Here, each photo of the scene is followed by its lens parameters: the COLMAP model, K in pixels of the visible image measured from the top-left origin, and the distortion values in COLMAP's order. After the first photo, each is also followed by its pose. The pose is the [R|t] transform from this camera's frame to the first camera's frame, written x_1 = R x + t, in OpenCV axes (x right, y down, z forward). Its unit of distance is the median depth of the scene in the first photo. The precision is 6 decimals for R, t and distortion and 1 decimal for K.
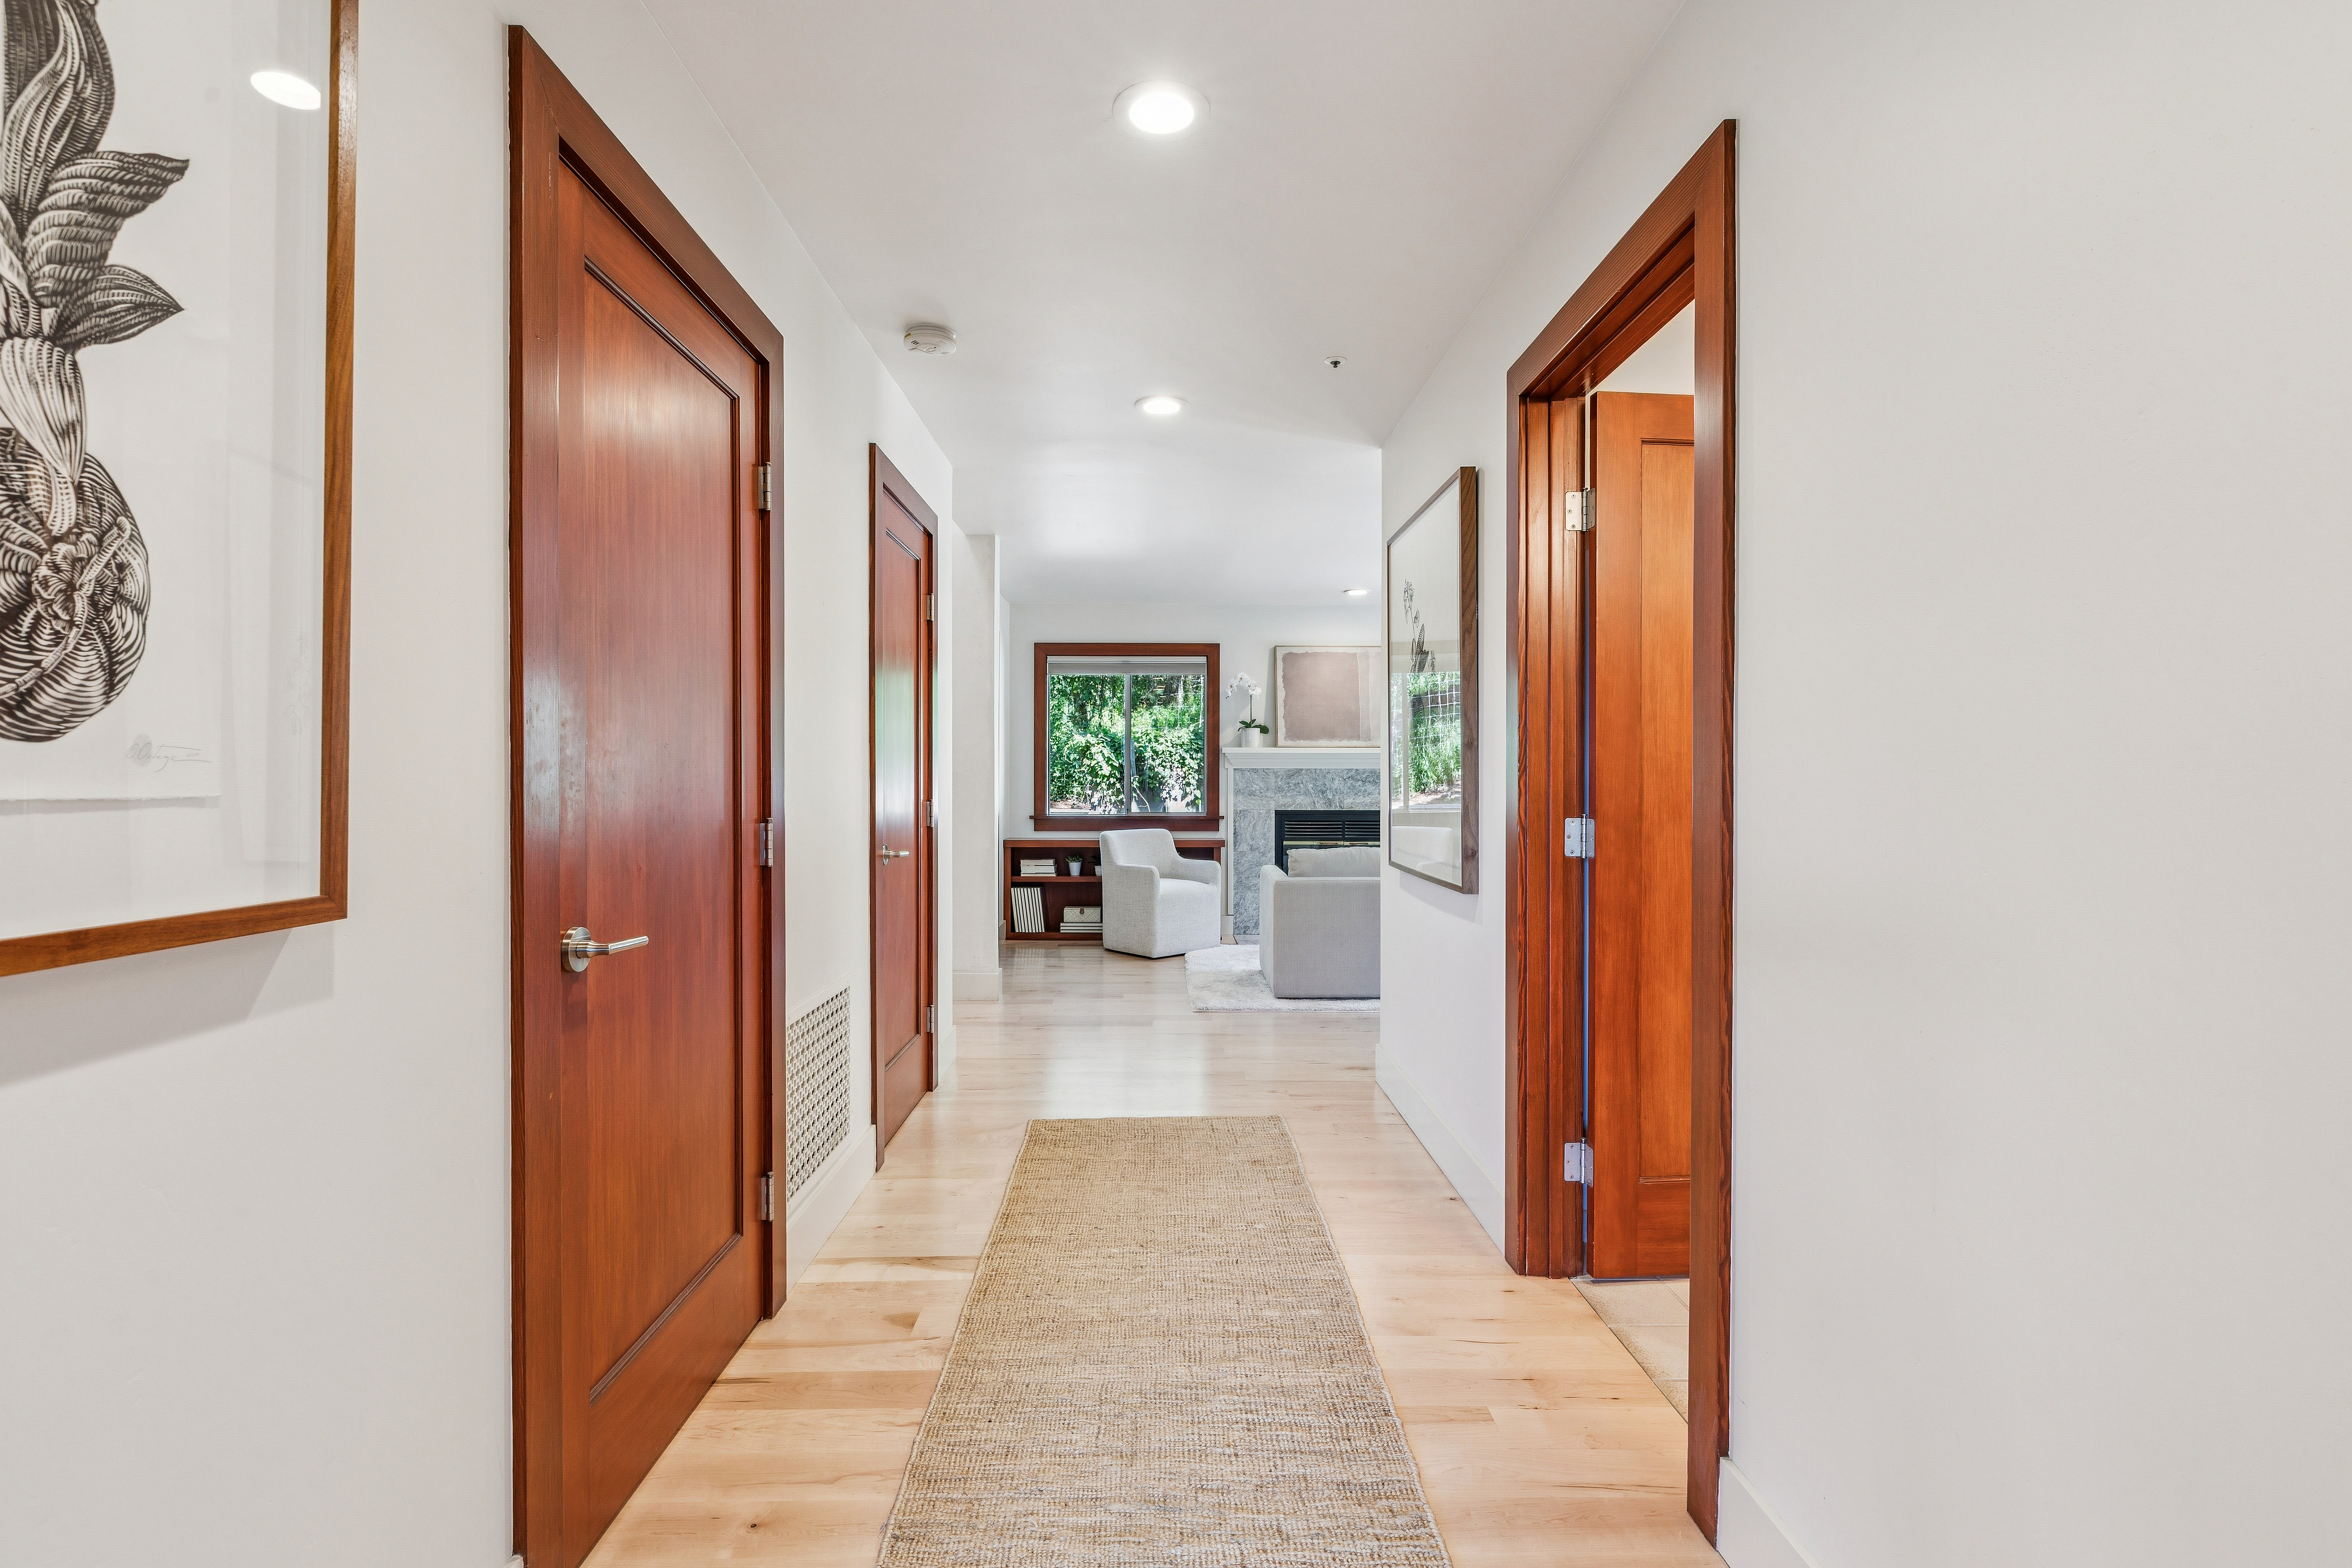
lens RADIAL K [[920.4, 0, 1168.0], [0, 920.4, 779.8], [0, 0, 1]] dist [-0.000083, 0.000005]
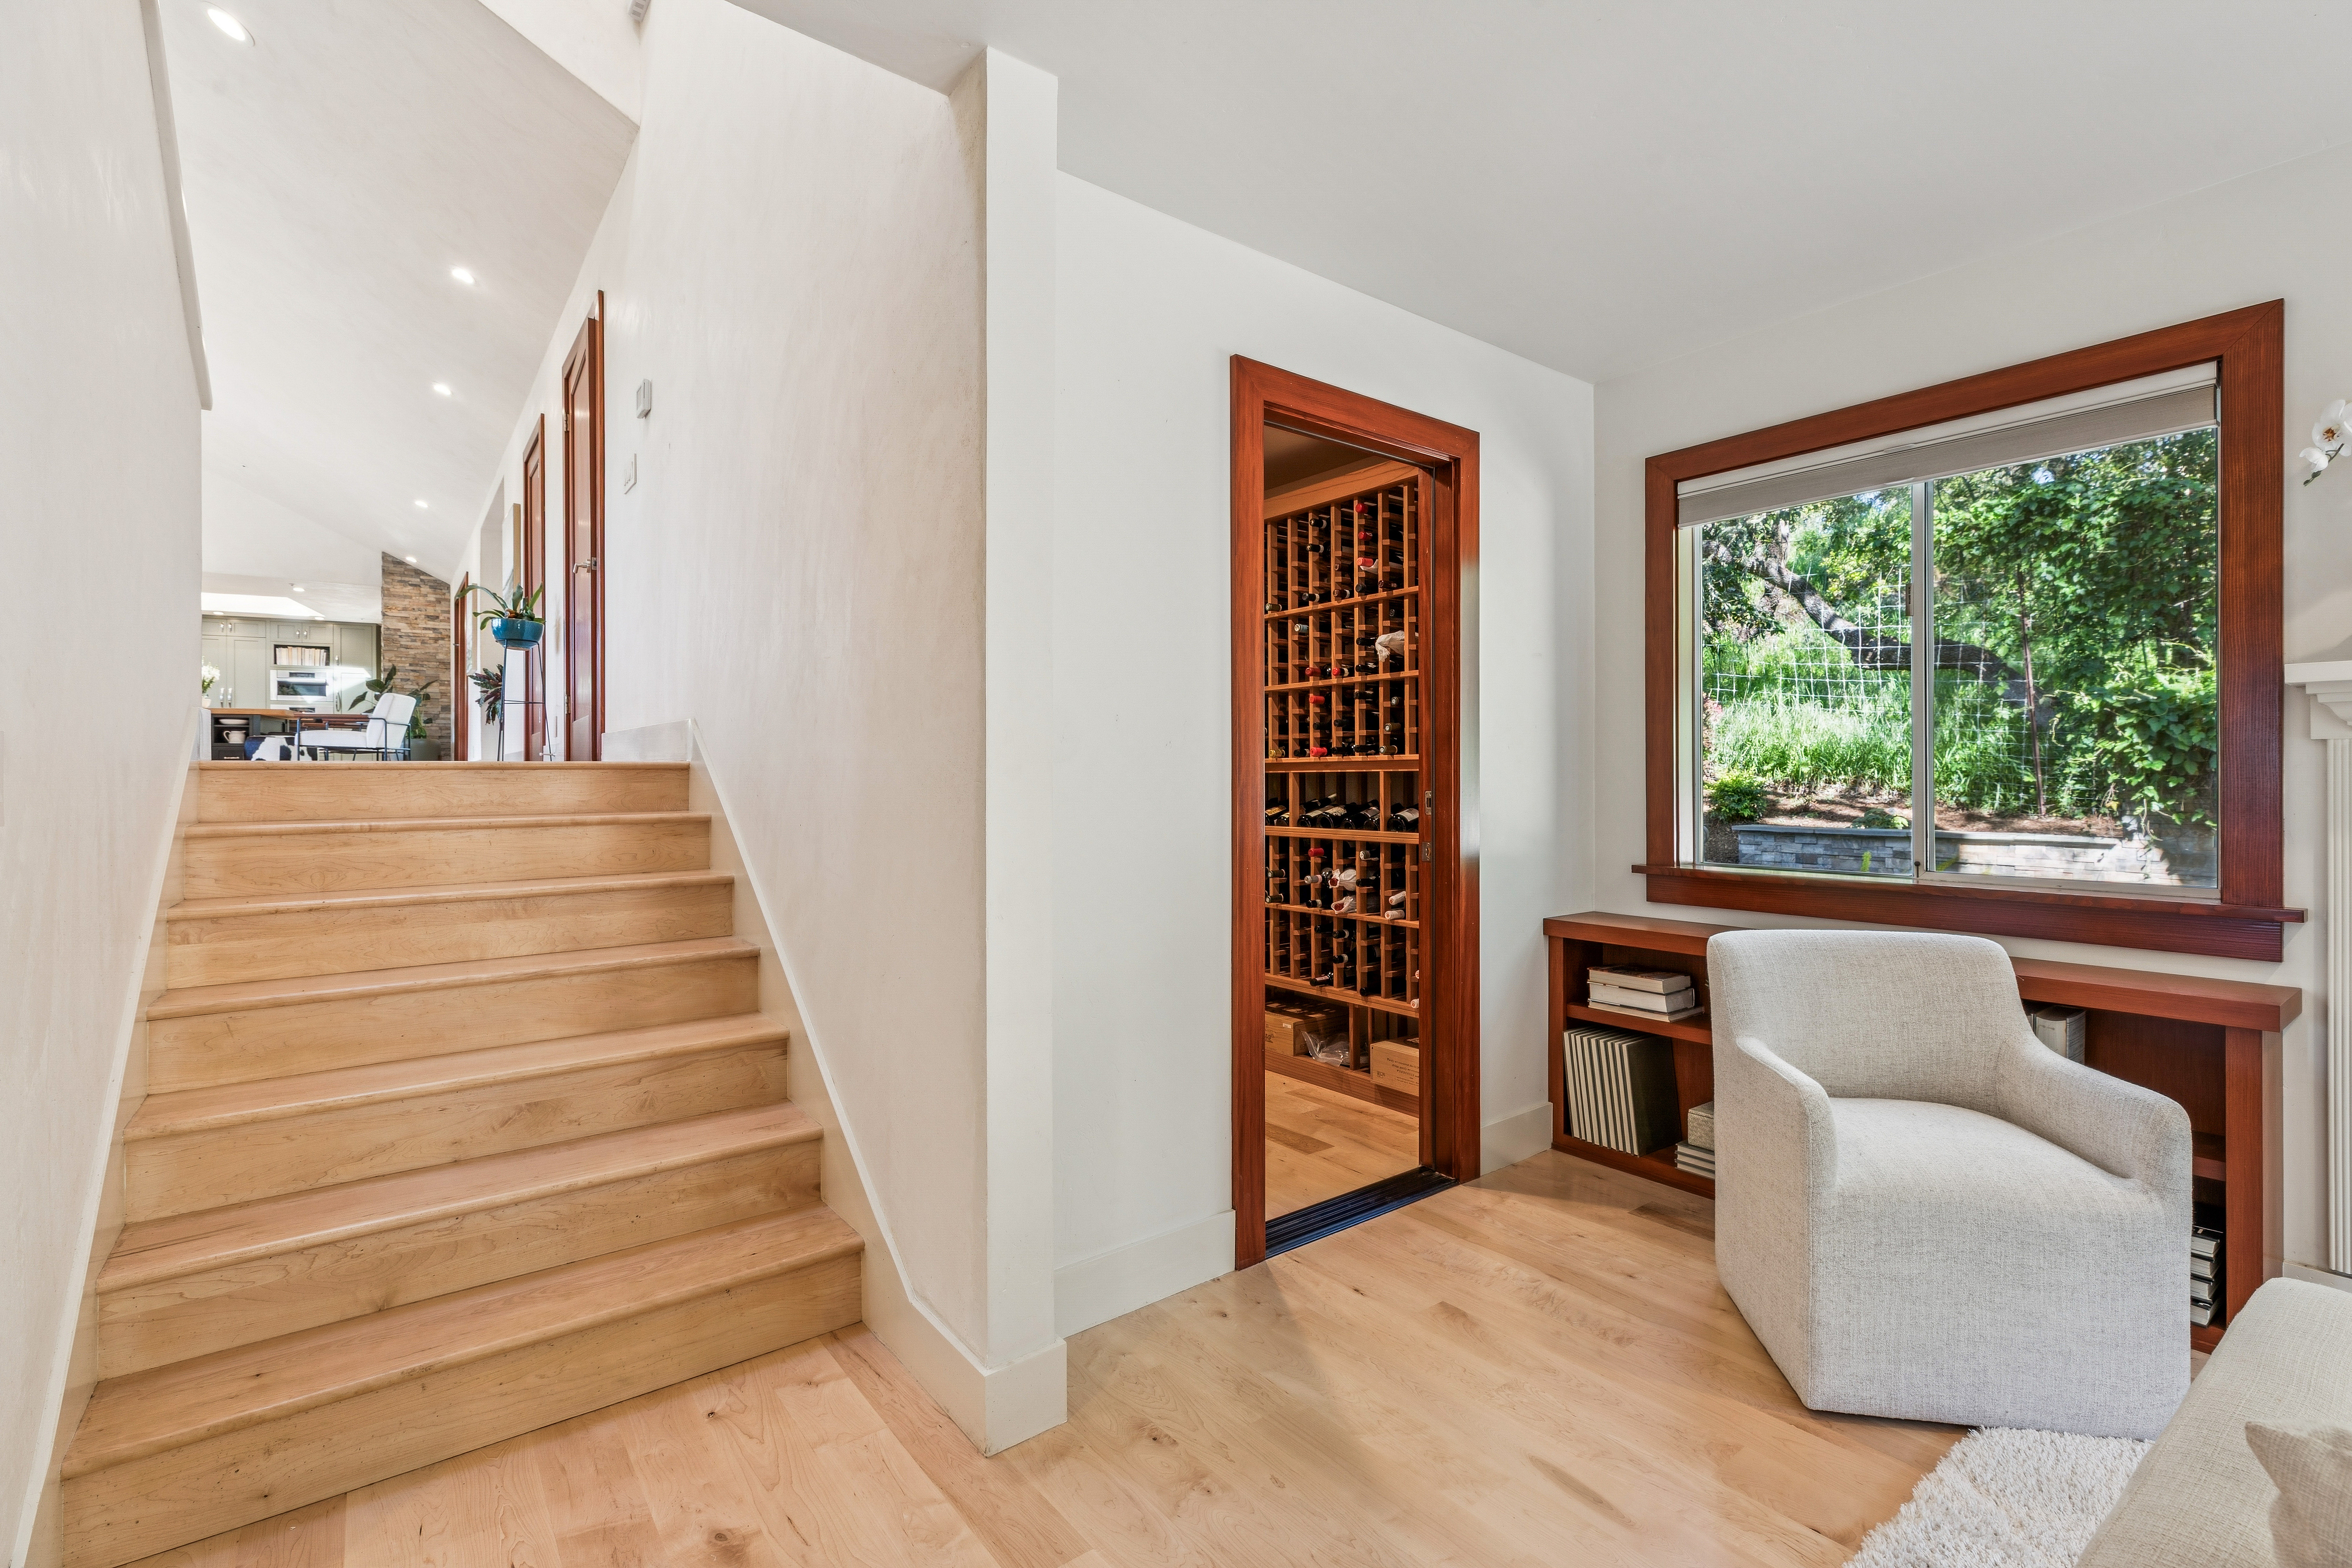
lens RADIAL K [[1054.0, 0, 1167.8], [0, 1054.0, 774.2], [0, 0, 1]] dist [0.007297, -0.000353]
pose [[0.608463, -0.005746, -0.793561, 0.107380], [0.003133, 0.999983, -0.004838, -0.001524], [0.793576, 0.000457, 0.608471, 0.533649]]
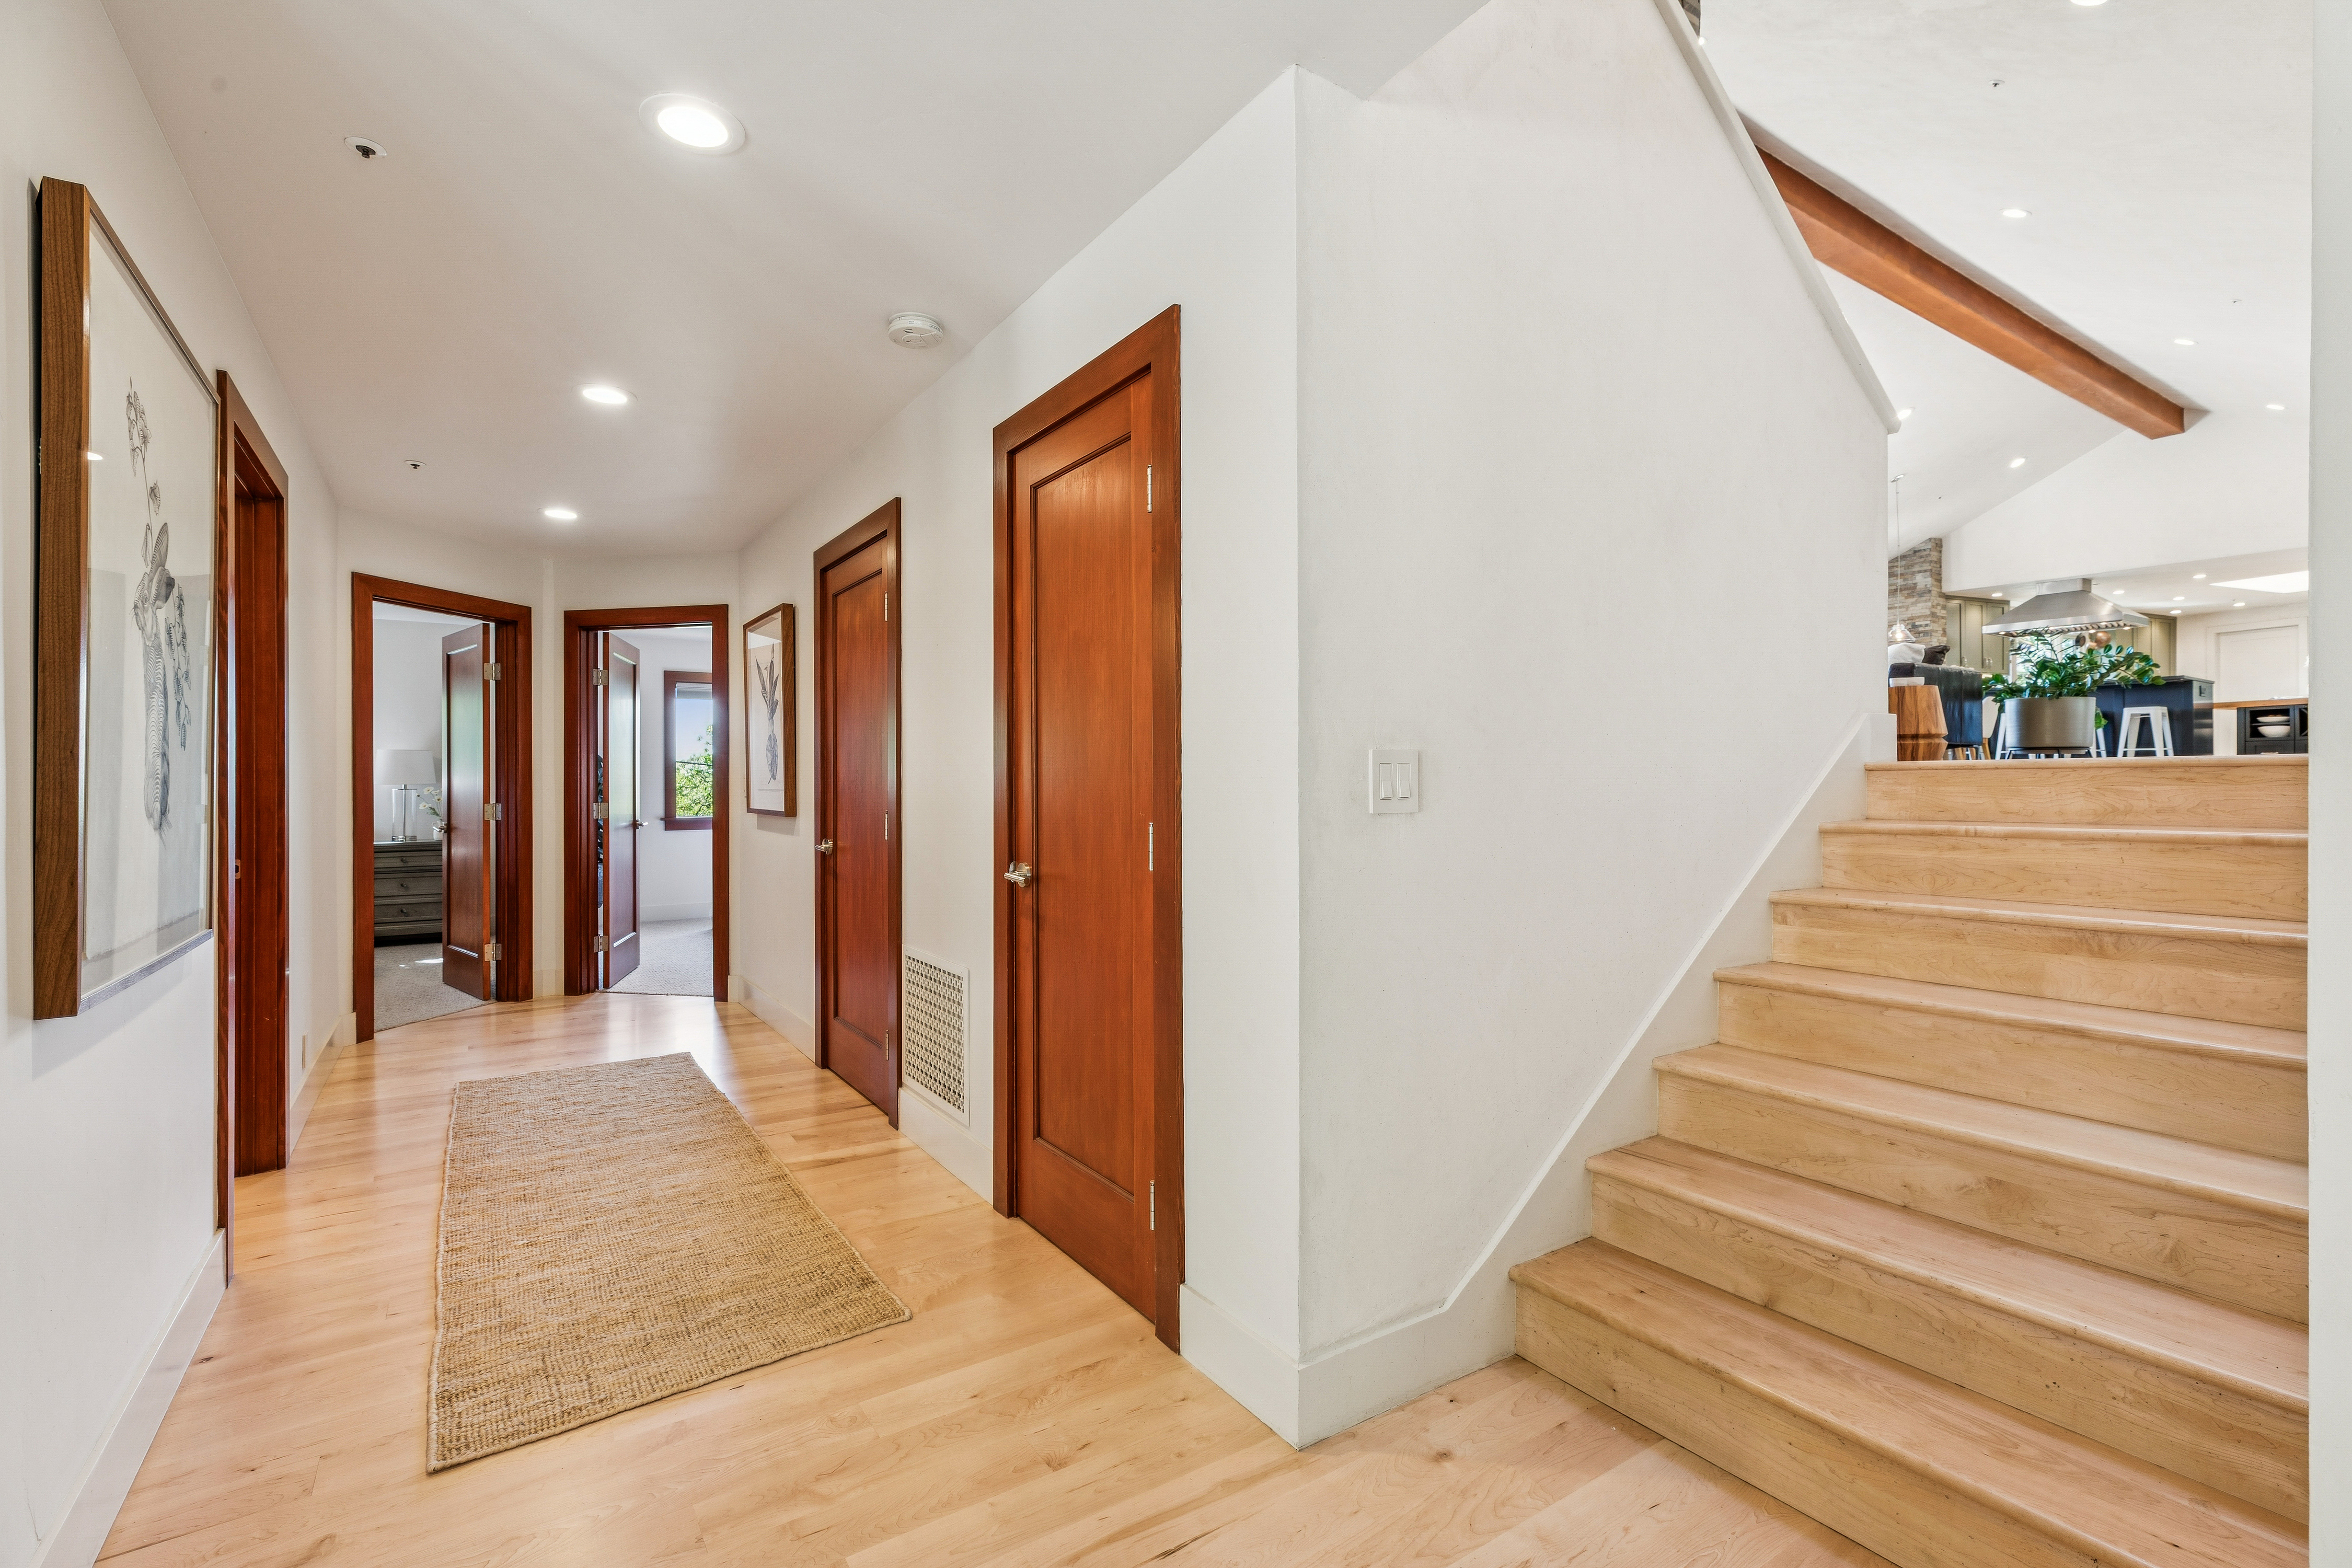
lens RADIAL K [[1054.0, 0, 1160.5], [0, 1054.0, 780.4], [0, 0, 1]] dist [0.007297, -0.000353]
pose [[-0.836756, -0.001085, -0.547574, 0.044416], [0.000946, 0.999994, -0.003427, -0.001078], [0.547575, -0.003385, -0.836750, 0.692717]]
